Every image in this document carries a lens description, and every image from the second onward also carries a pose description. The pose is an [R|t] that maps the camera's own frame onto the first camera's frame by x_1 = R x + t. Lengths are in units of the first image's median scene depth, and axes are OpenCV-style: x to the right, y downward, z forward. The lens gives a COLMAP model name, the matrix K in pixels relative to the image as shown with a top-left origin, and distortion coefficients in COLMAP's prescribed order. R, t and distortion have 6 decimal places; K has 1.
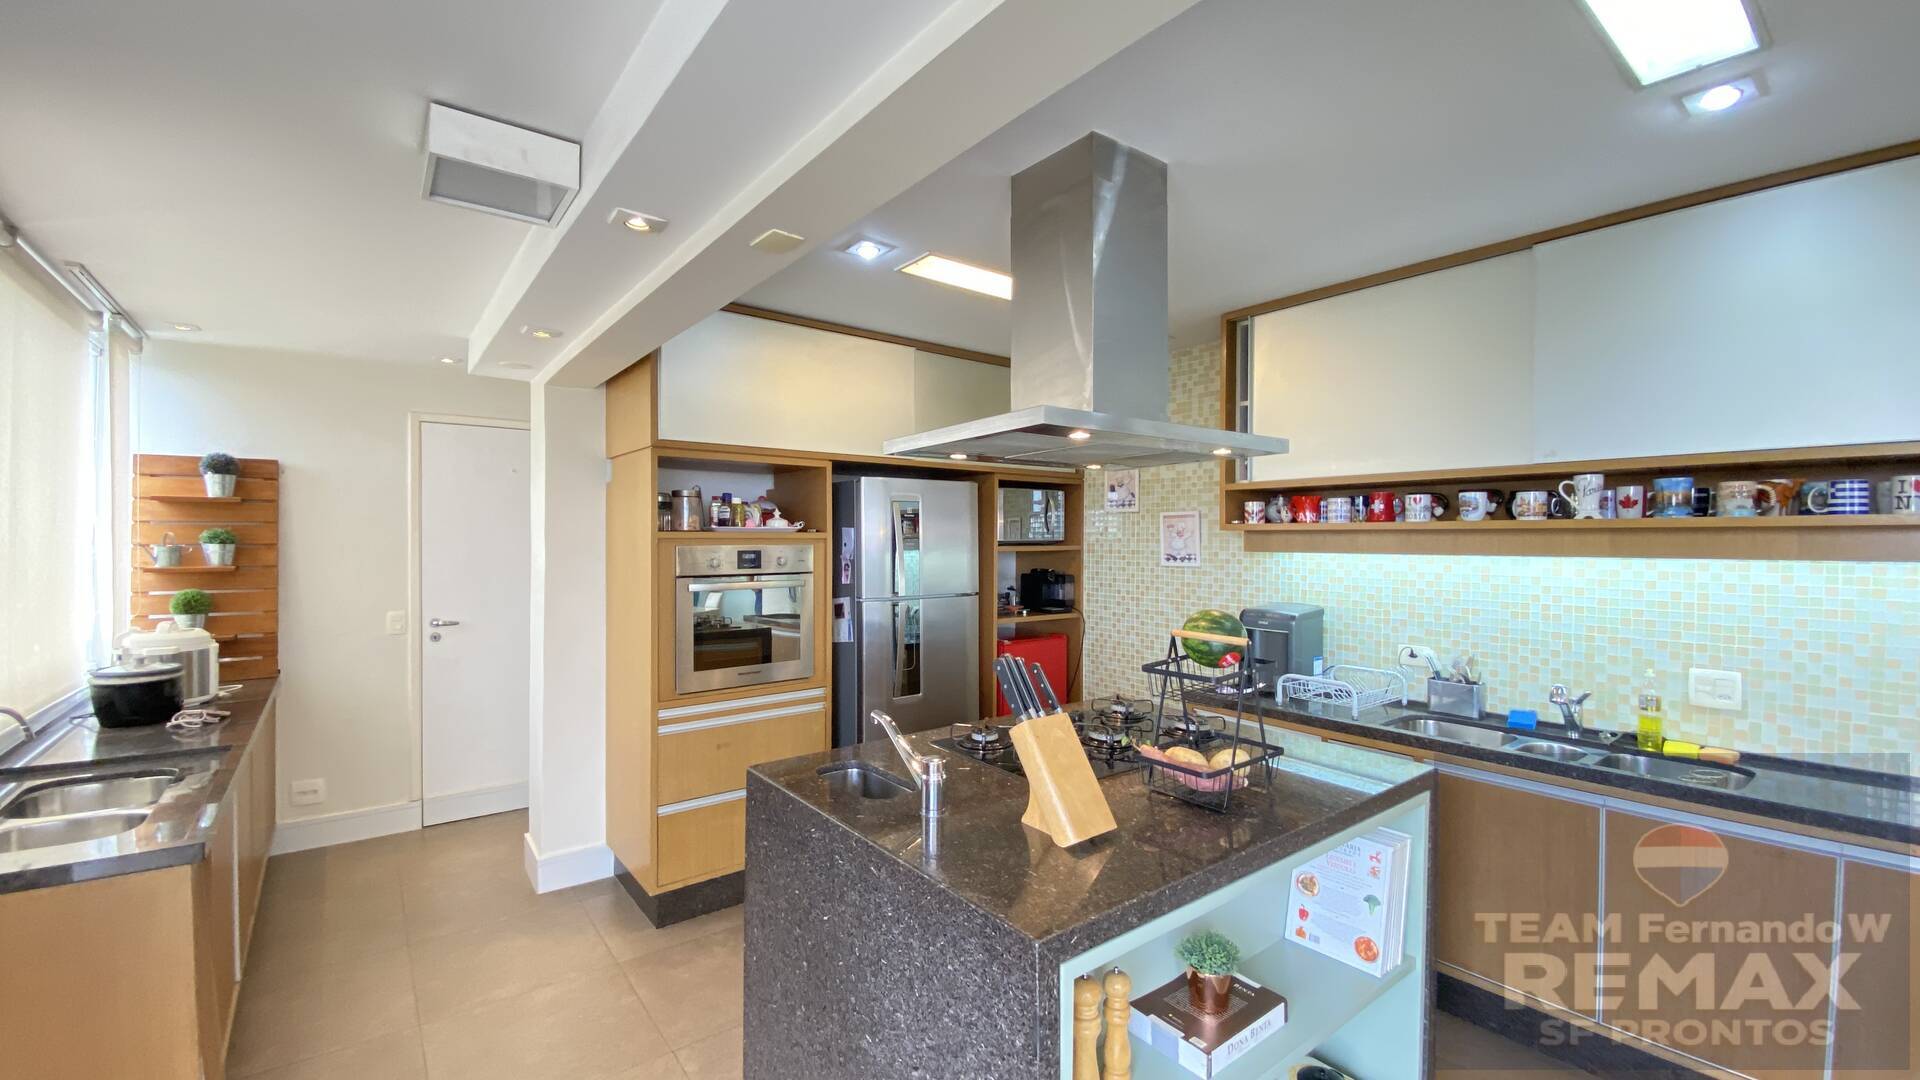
lens RADIAL K [[774.0, 0, 963.3], [0, 774.0, 534.0], [0, 0, 1]] dist [0.011042, -0.016550]
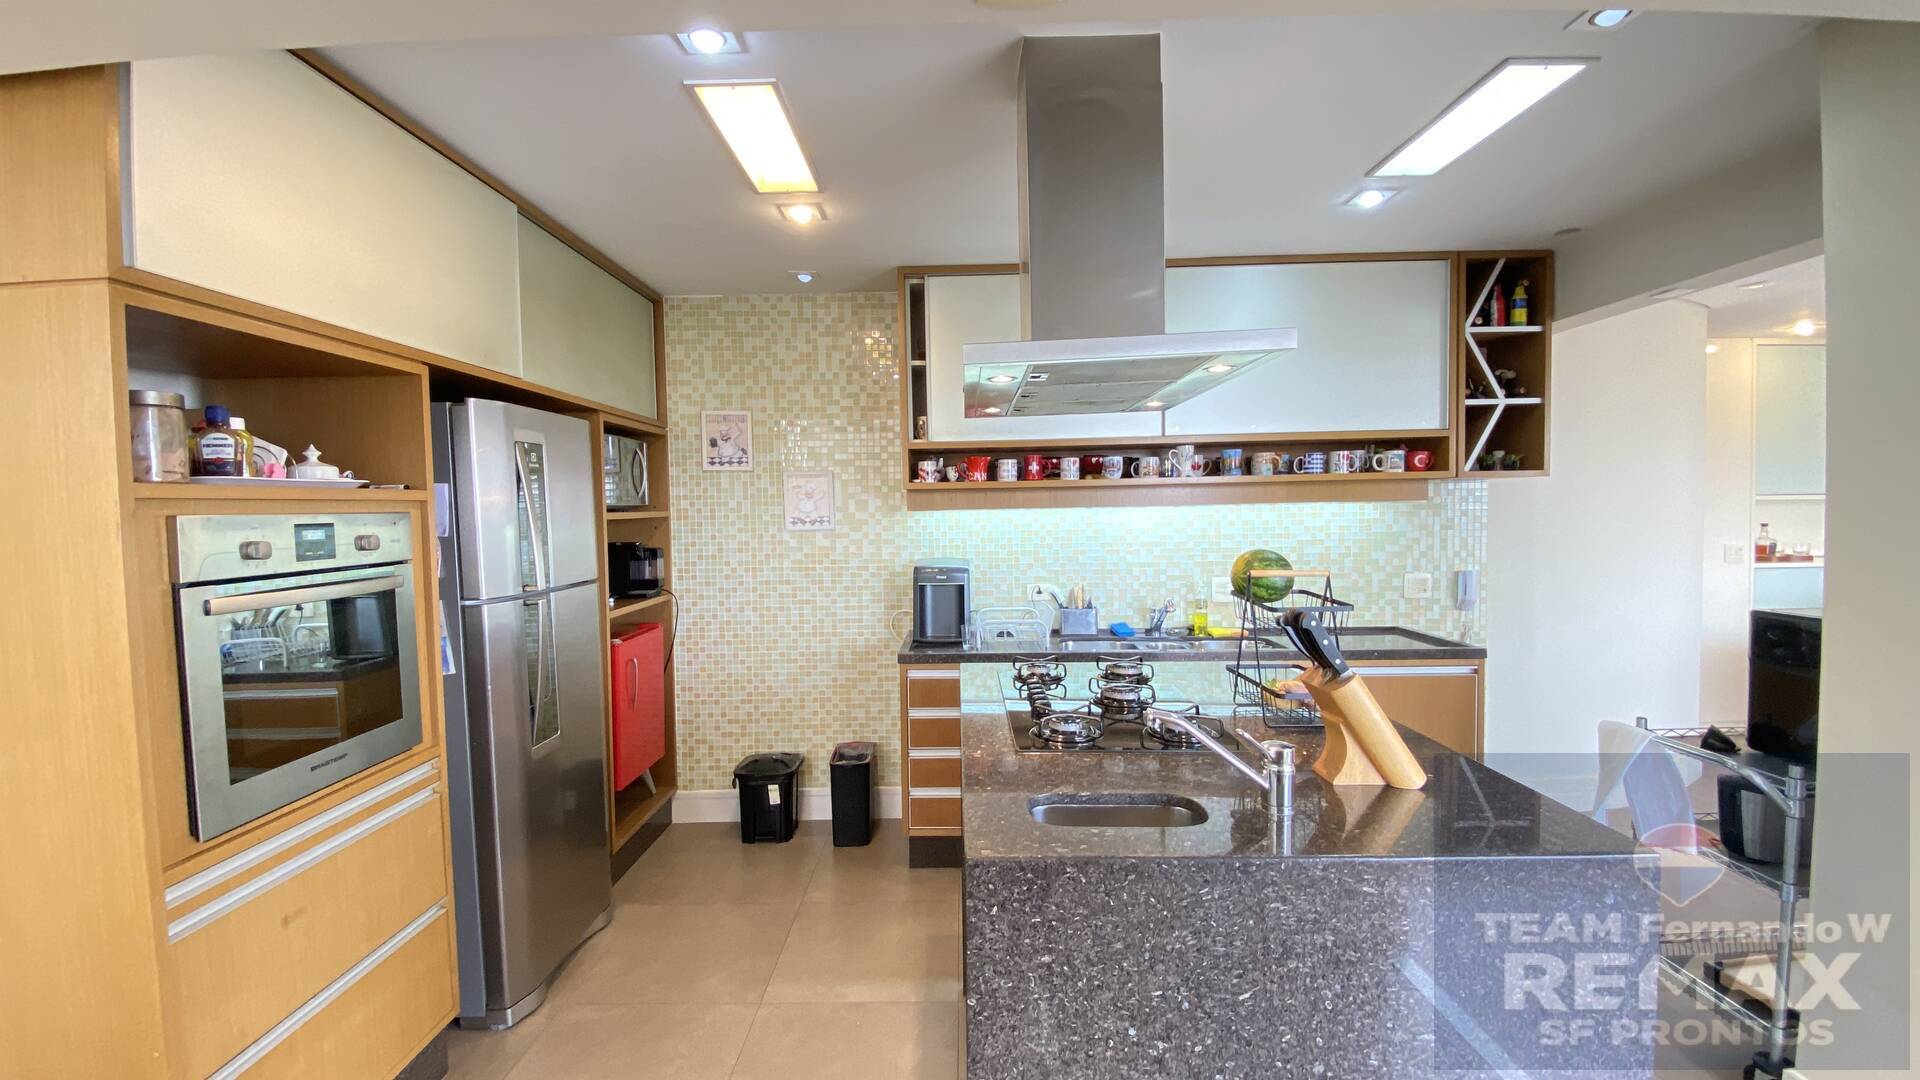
lens RADIAL K [[757.2, 0, 956.9], [0, 757.2, 547.3], [0, 0, 1]] dist [0.051993, -0.044991]
pose [[0.619608, -0.057366, 0.782812, -0.393930], [0.016241, 0.998049, 0.060284, 0.012449], [-0.784743, -0.024639, 0.619331, 0.346667]]
